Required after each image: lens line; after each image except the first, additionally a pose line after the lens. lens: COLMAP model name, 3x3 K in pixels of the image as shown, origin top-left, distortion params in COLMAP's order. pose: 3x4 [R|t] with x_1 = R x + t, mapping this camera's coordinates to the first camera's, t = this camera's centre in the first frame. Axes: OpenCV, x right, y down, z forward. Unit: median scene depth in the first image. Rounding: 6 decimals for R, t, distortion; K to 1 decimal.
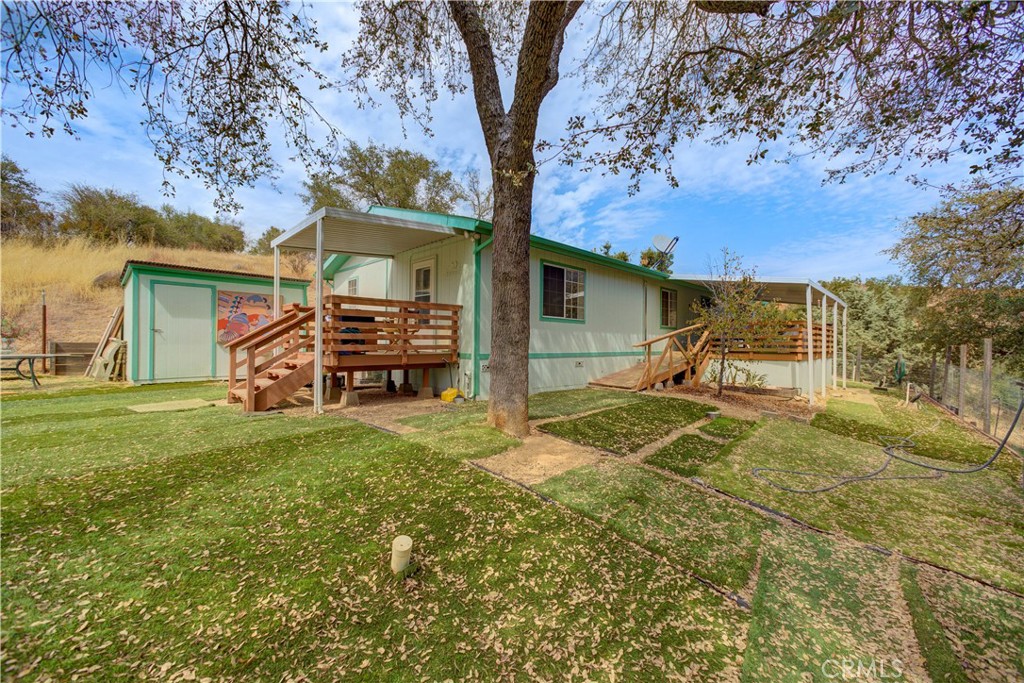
lens RADIAL K [[404.4, 0, 510.3], [0, 404.4, 339.5], [0, 0, 1]] dist [-0.026941, 0.012237]
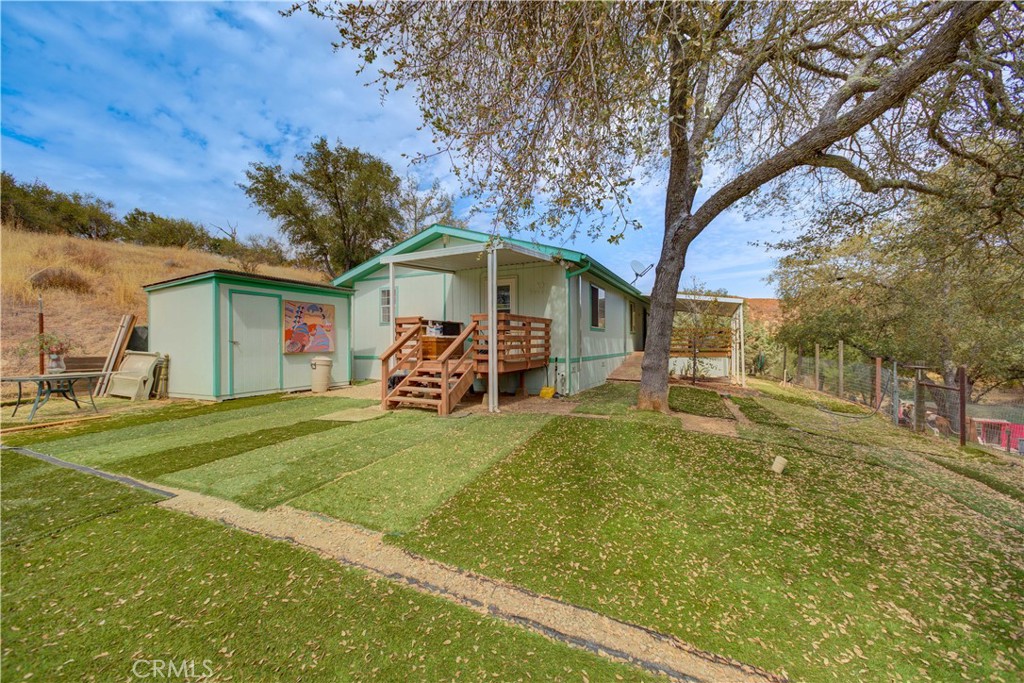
lens RADIAL K [[404.4, 0, 510.3], [0, 404.4, 339.5], [0, 0, 1]] dist [-0.026941, 0.012237]
pose [[0.945696, -0.011889, 0.324835, -0.553315], [0.011092, 0.999929, 0.004306, -0.025859], [-0.324863, -0.000469, 0.945761, -0.105186]]
